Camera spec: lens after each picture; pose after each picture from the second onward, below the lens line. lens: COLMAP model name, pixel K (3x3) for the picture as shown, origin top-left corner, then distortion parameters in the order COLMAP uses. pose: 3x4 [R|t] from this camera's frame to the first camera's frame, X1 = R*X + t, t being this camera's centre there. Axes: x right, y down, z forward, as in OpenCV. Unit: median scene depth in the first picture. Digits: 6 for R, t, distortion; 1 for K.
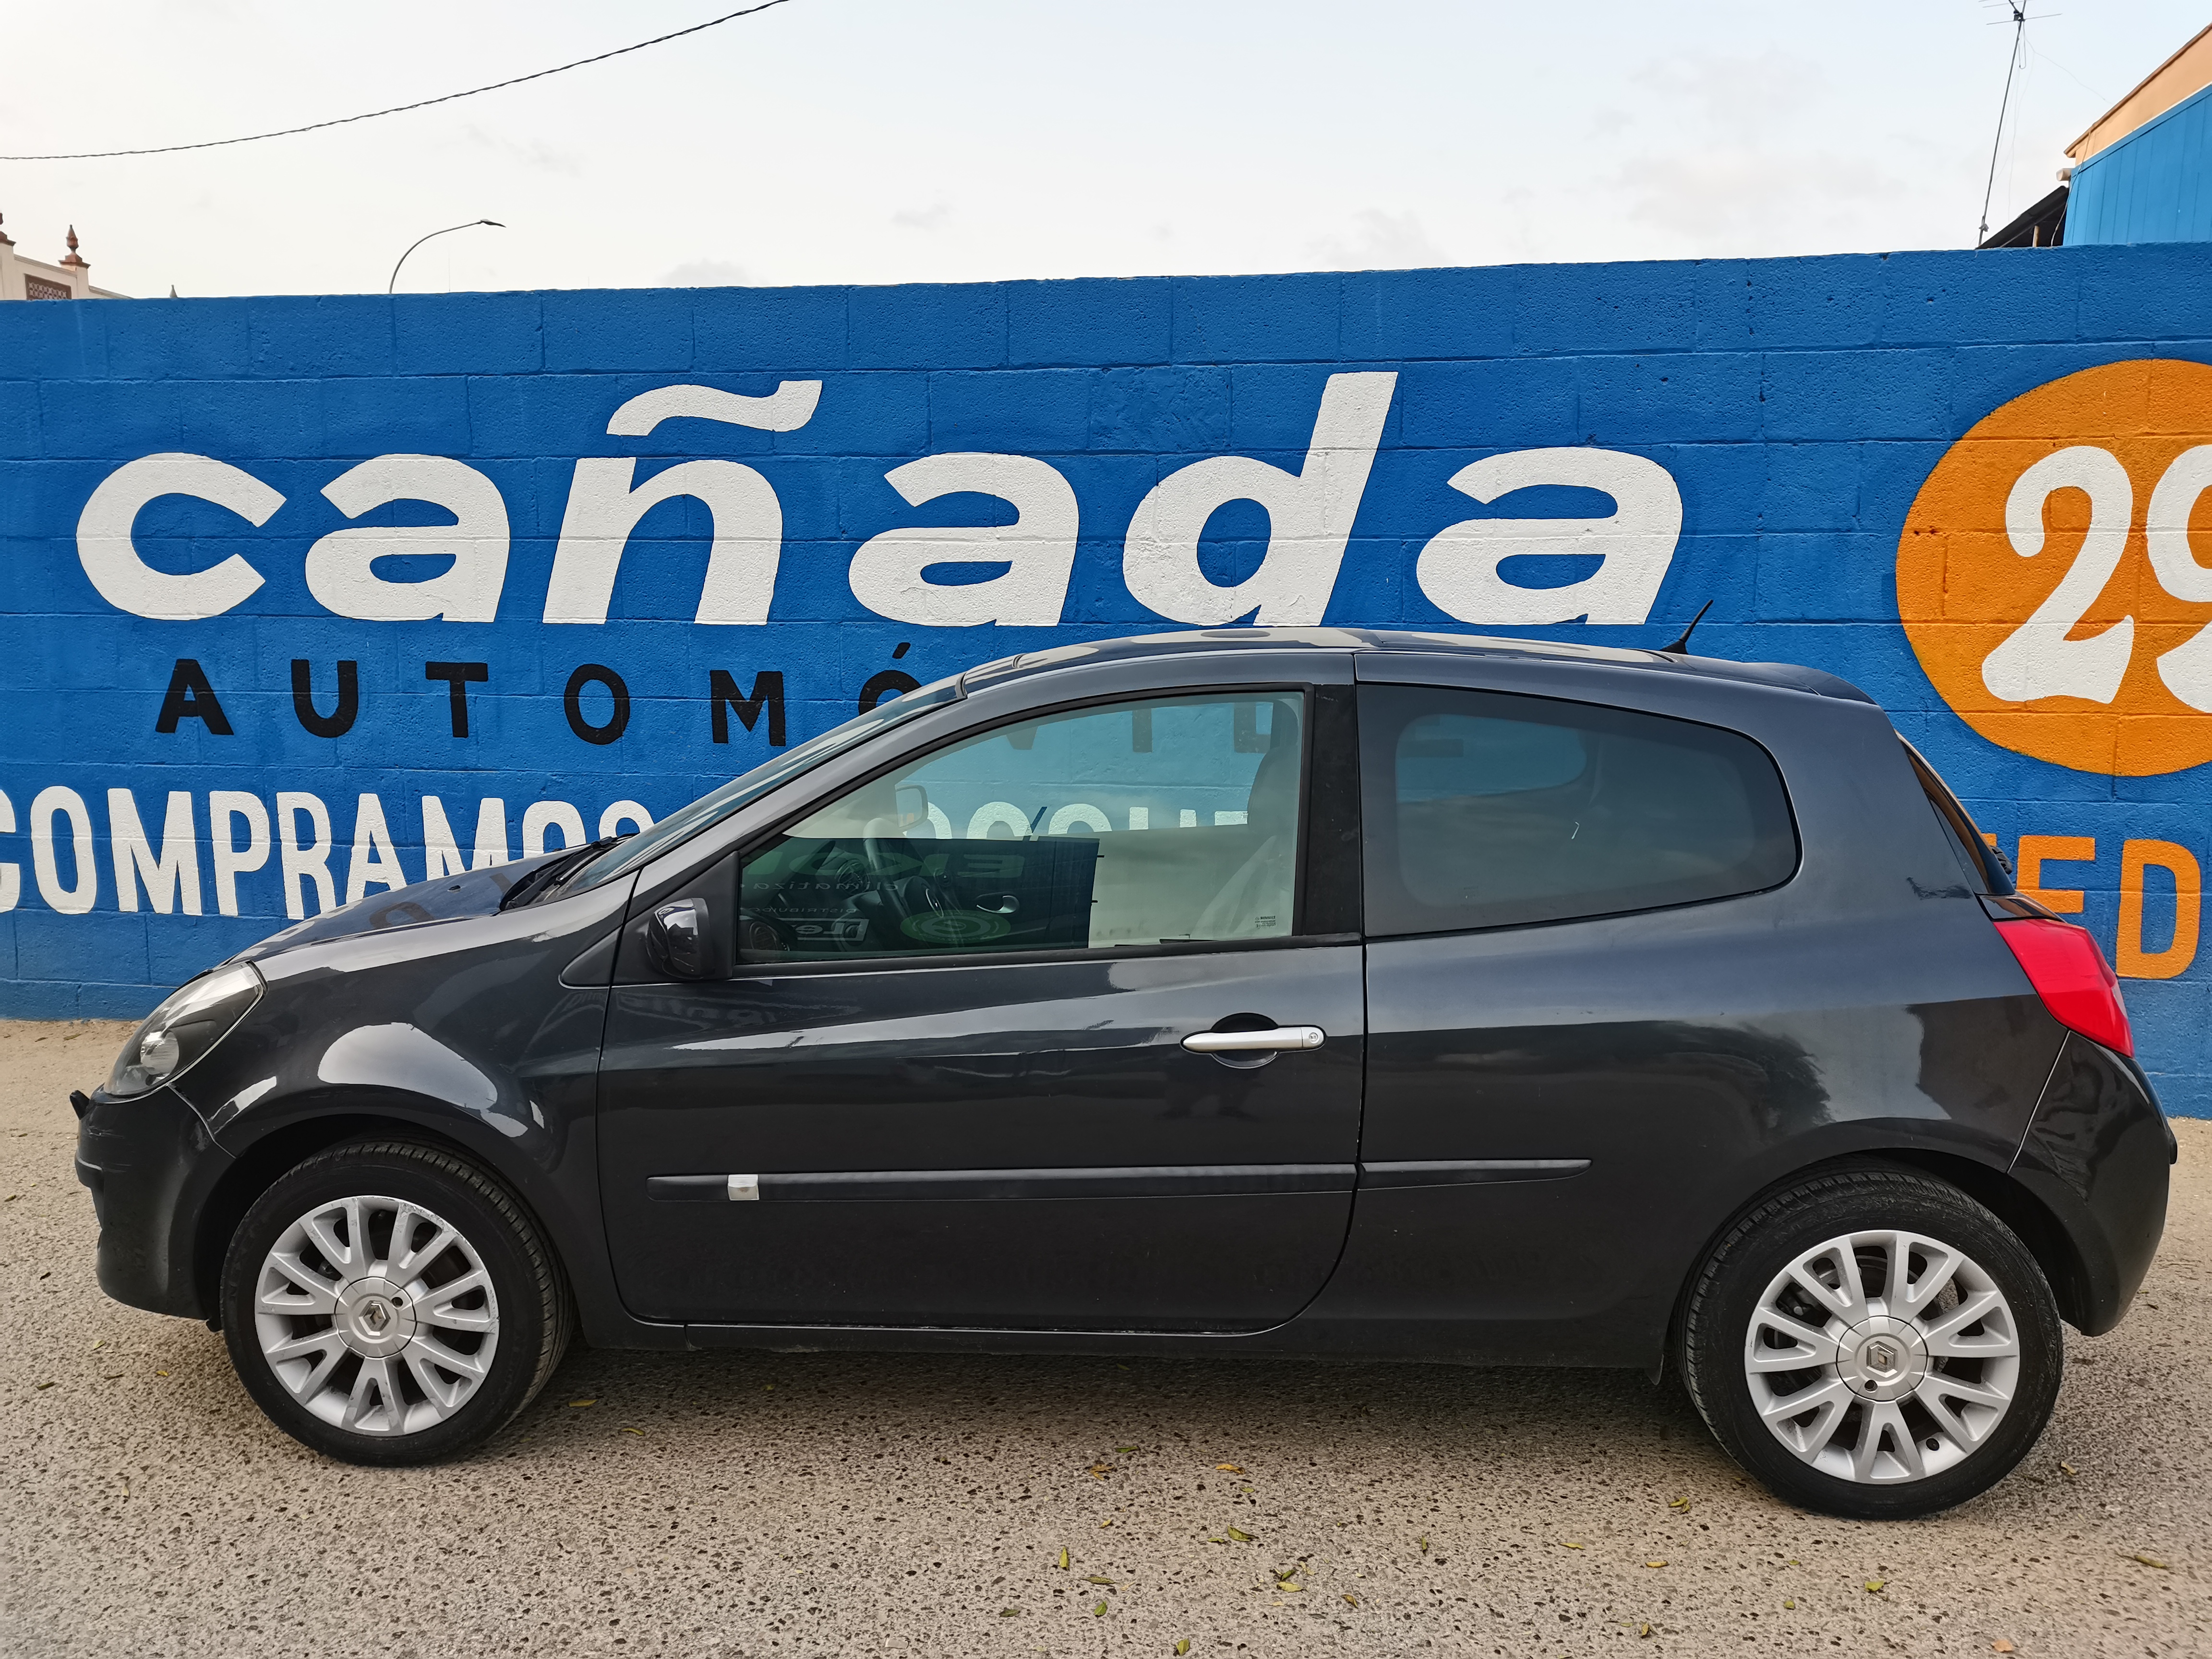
lens RADIAL K [[1676.1, 0, 1107.6], [0, 1676.1, 819.5], [0, 0, 1]] dist [0.069433, -0.073032]
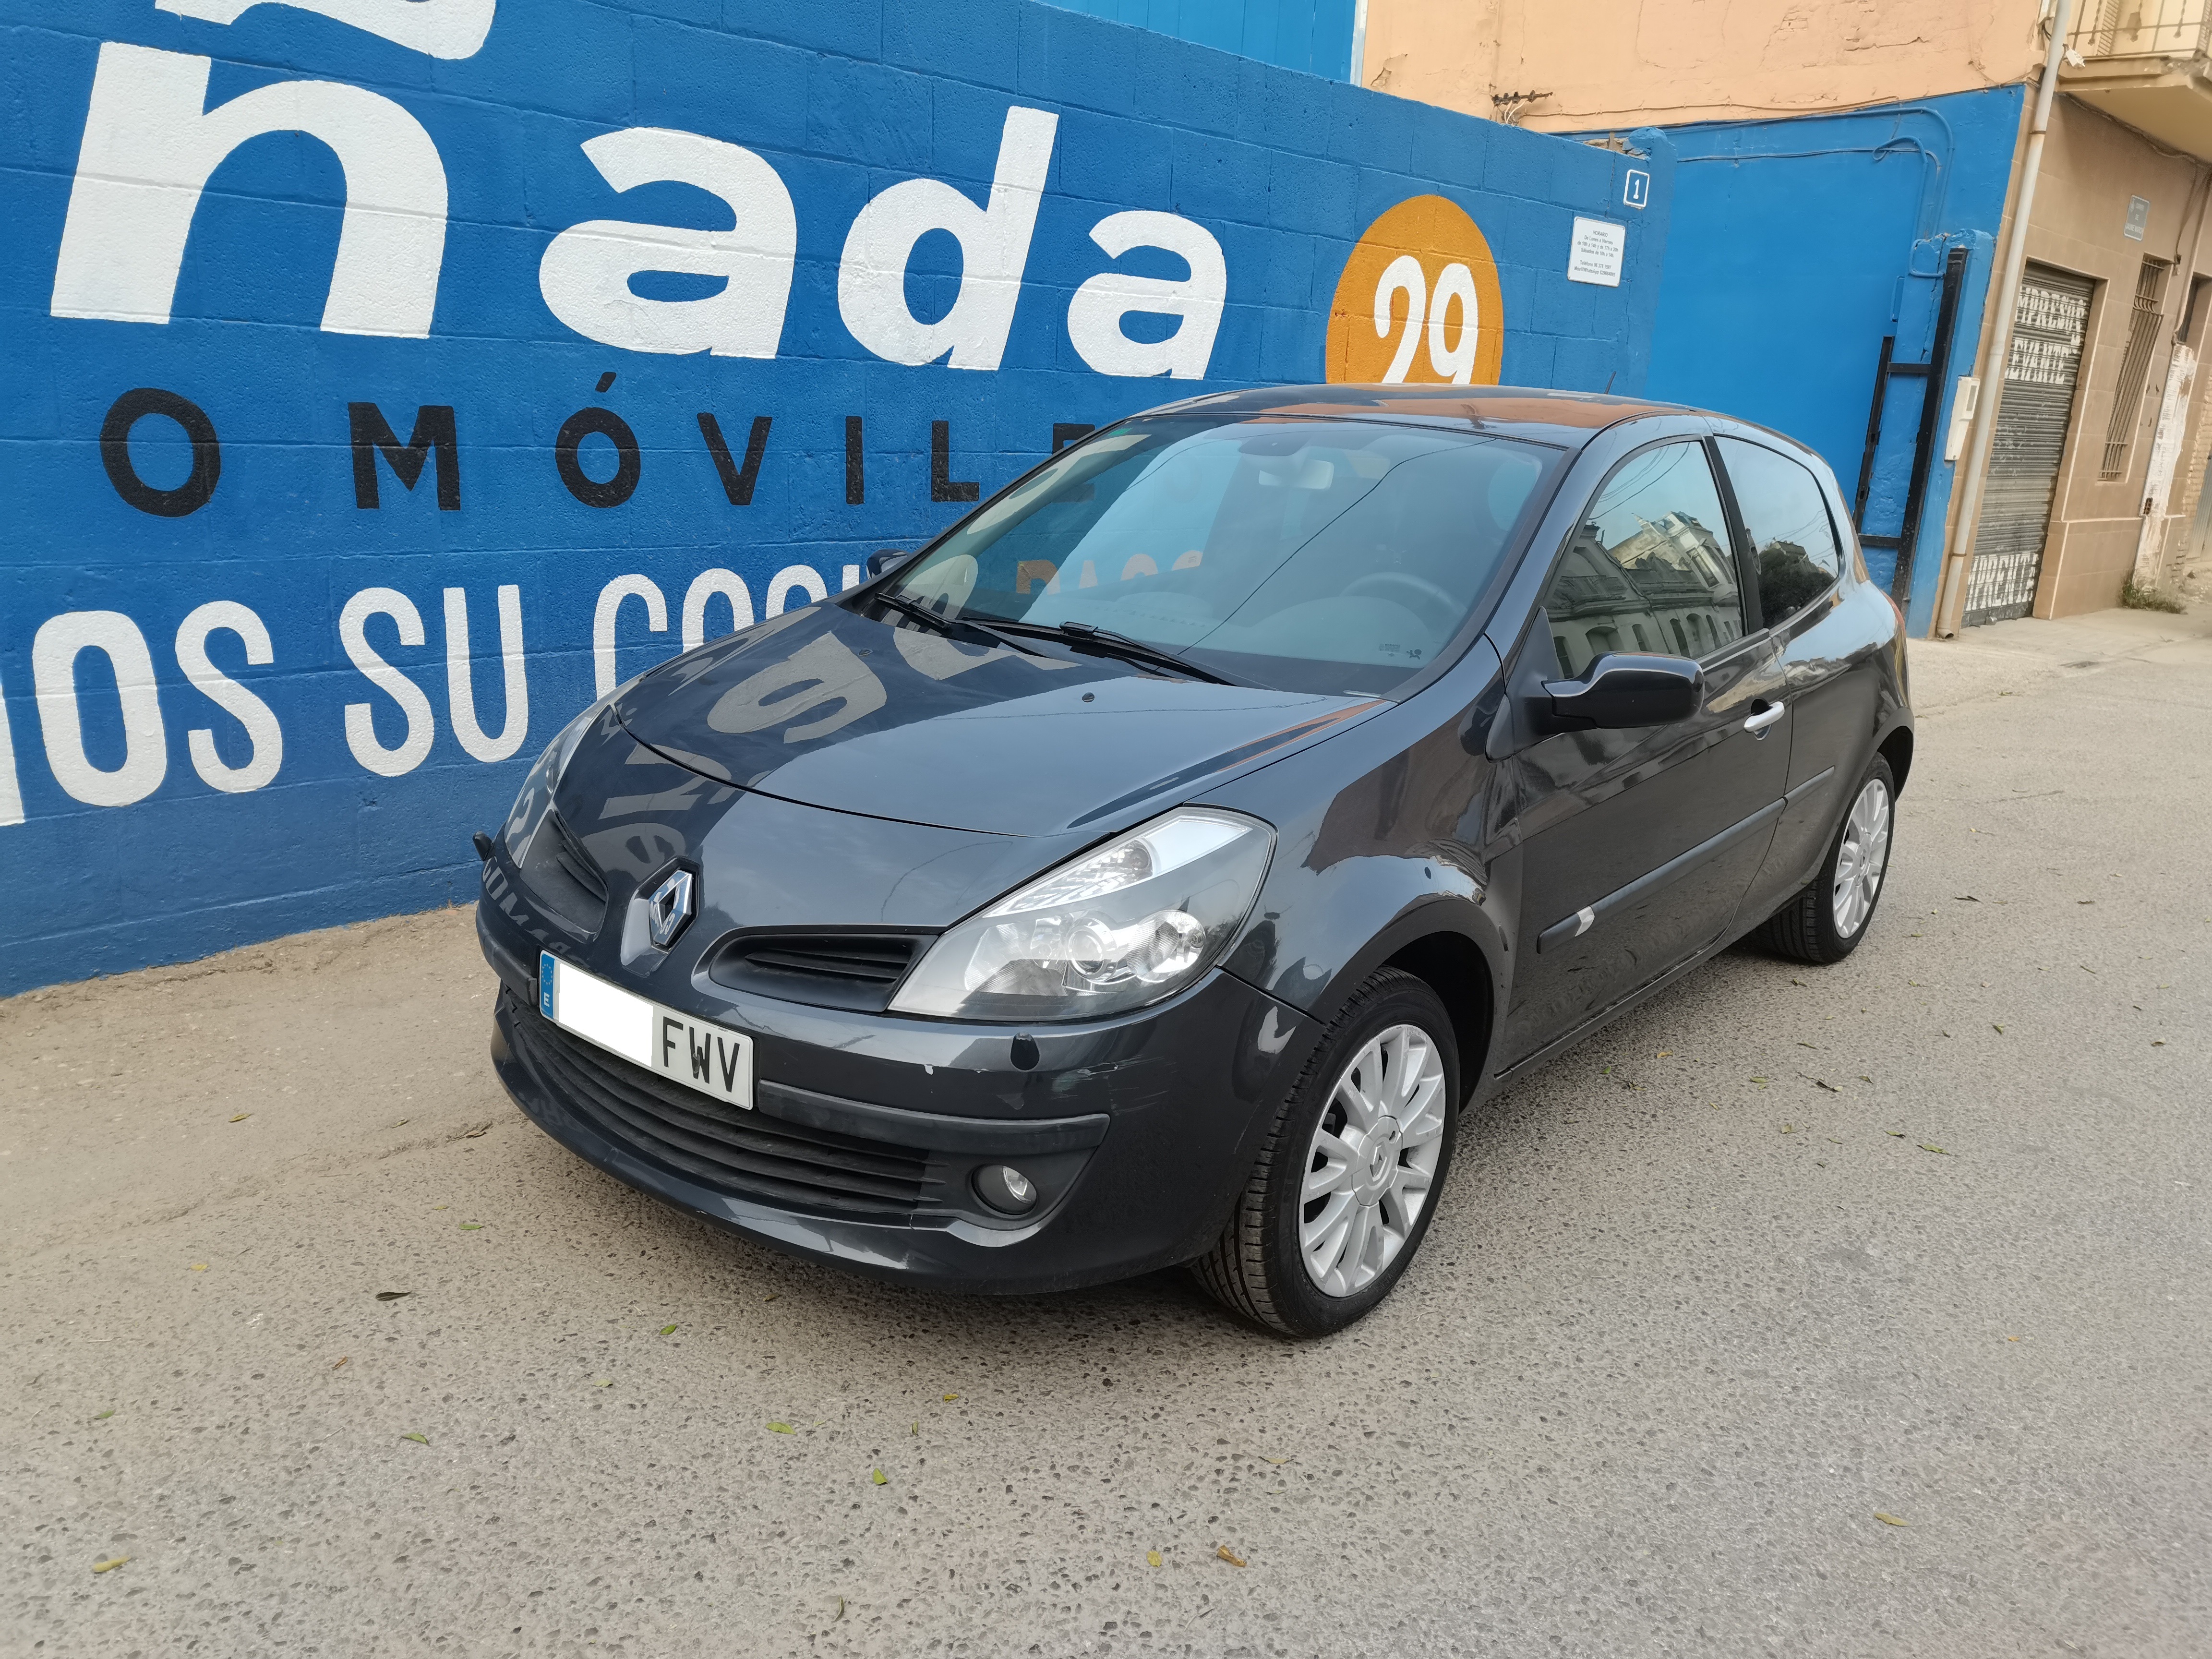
lens RADIAL K [[1676.1, 0, 1107.6], [0, 1676.1, 819.5], [0, 0, 1]] dist [0.069433, -0.073032]
pose [[0.579962, -0.179073, 0.794718, -0.694074], [0.056877, 0.982061, 0.179780, -0.029994], [-0.812656, -0.059064, 0.579743, 0.357872]]
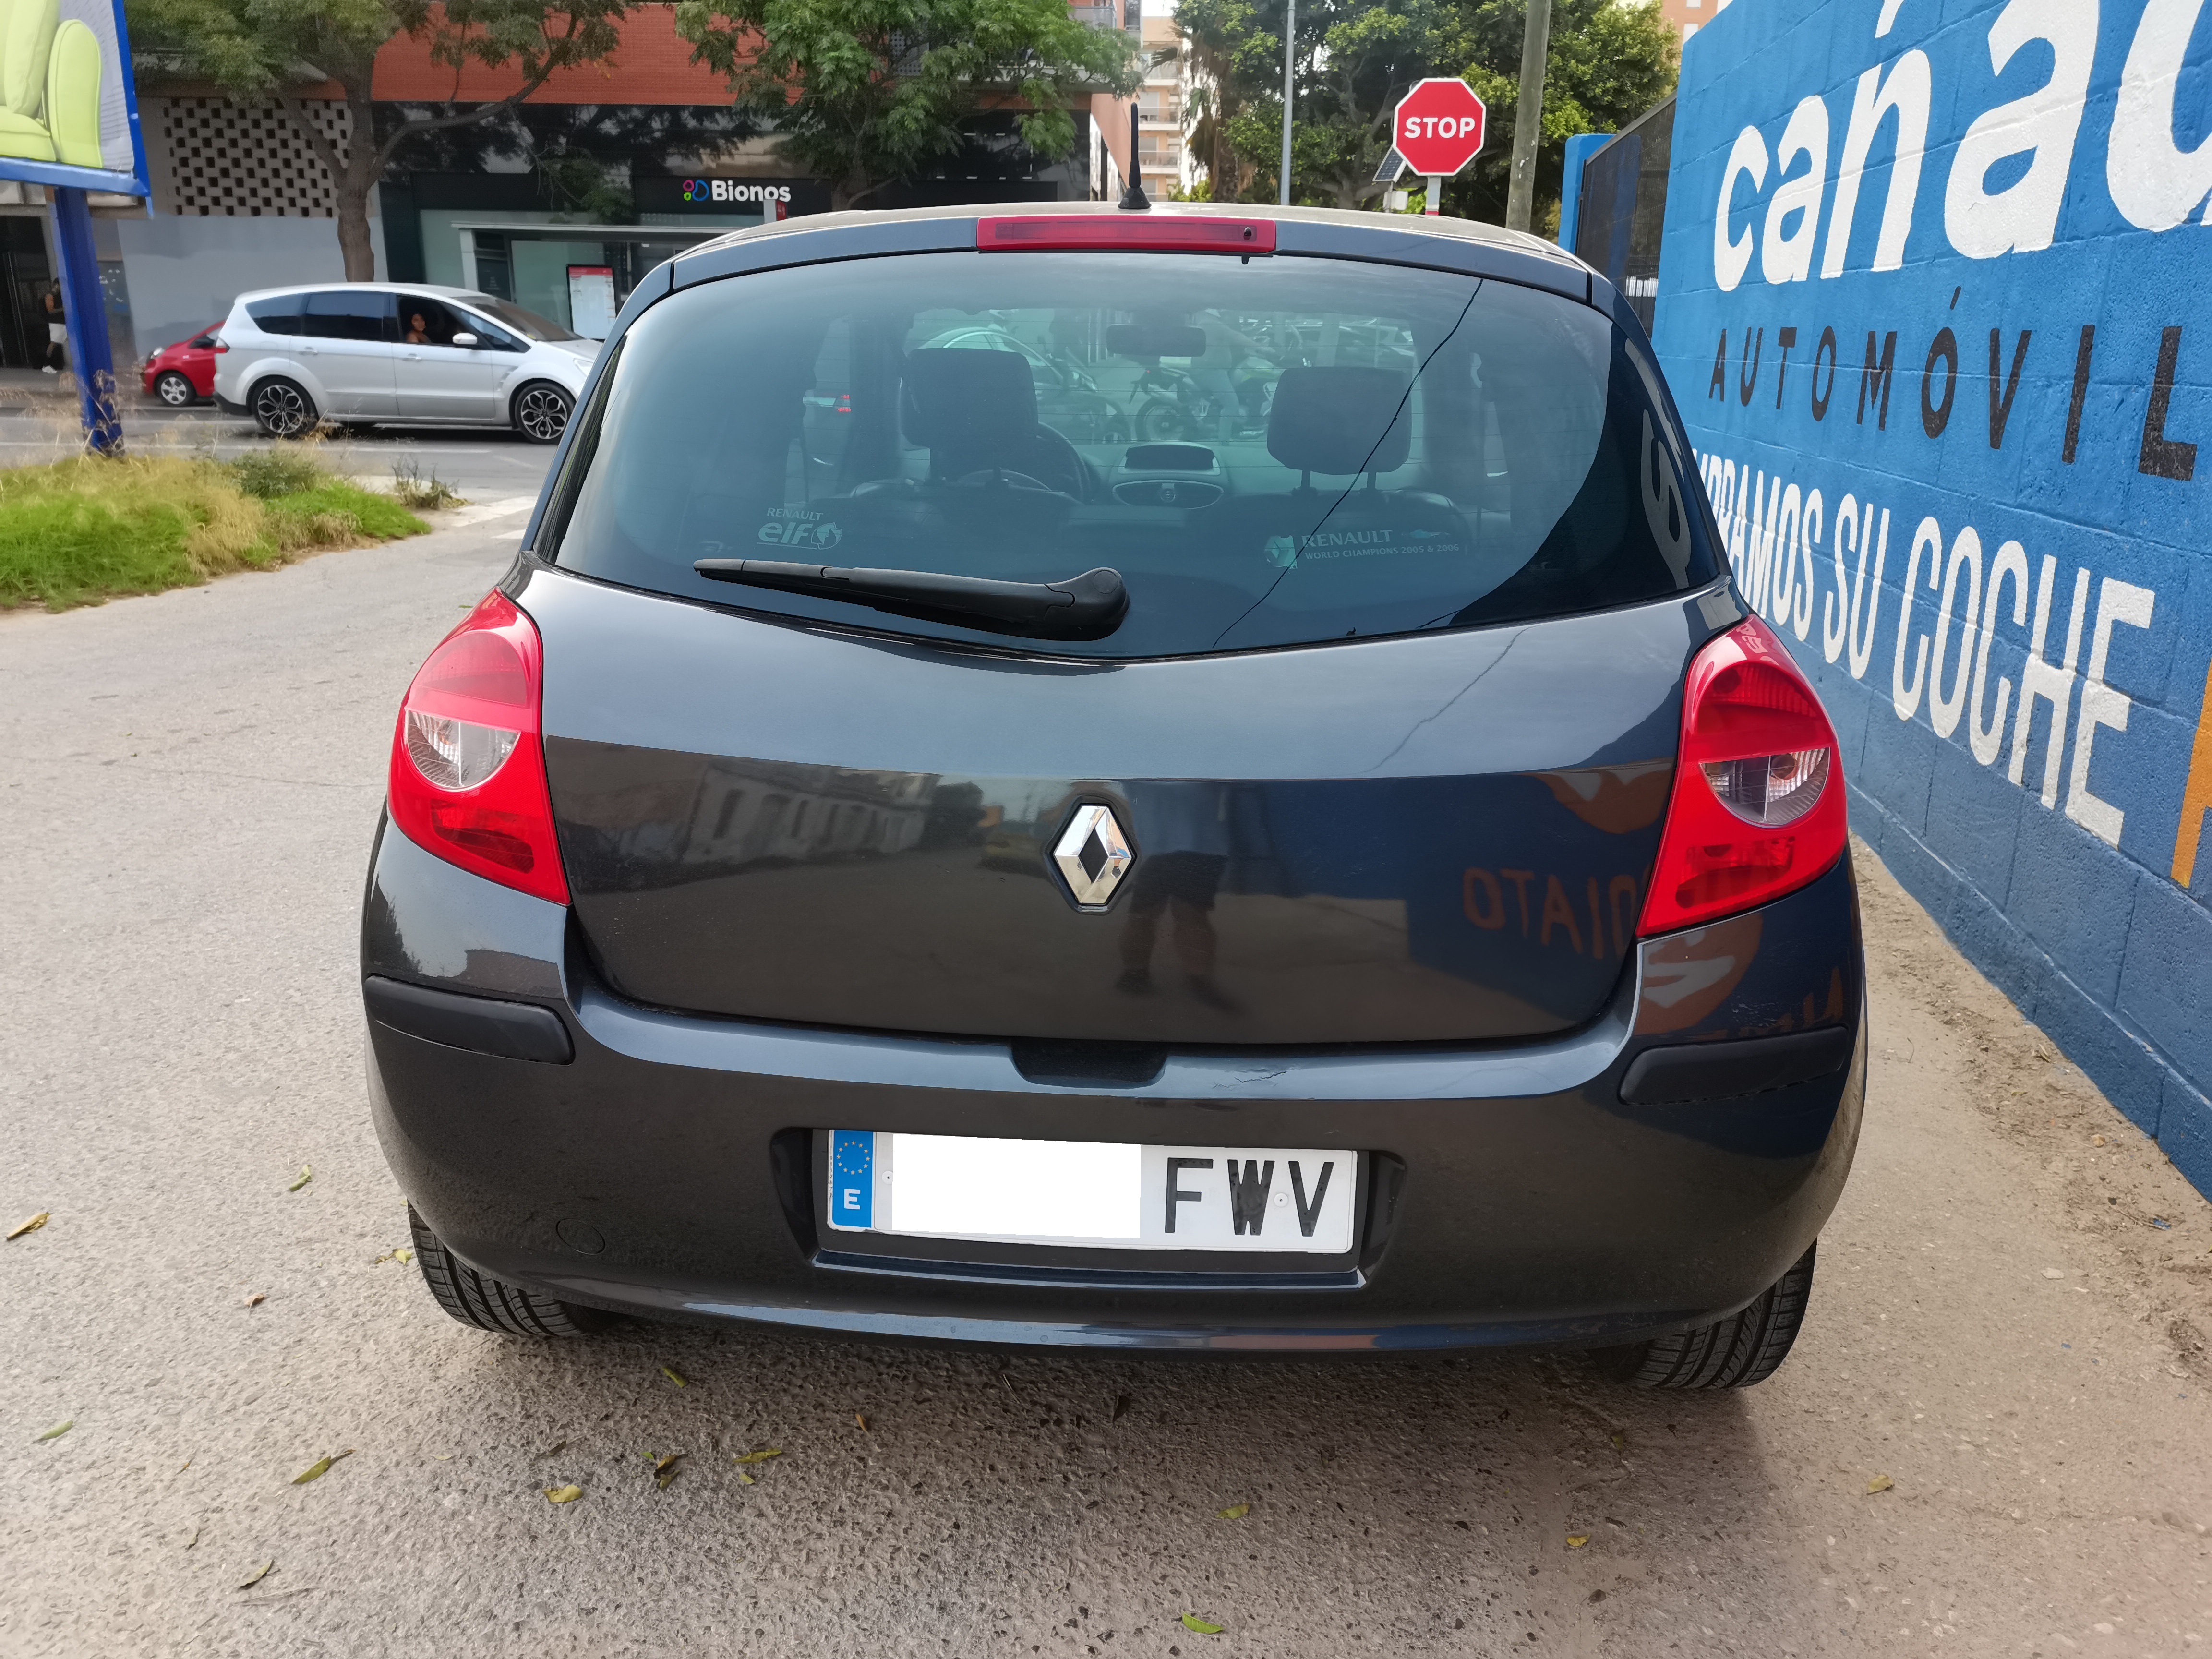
lens RADIAL K [[1697.5, 0, 1110.9], [0, 1697.5, 829.7], [0, 0, 1]] dist [0.019539, 0.009164]
pose [[0.016778, 0.276631, -0.960830, 0.664572], [-0.141643, 0.951931, 0.271596, -0.034914], [0.989776, 0.131538, 0.055154, 0.677372]]
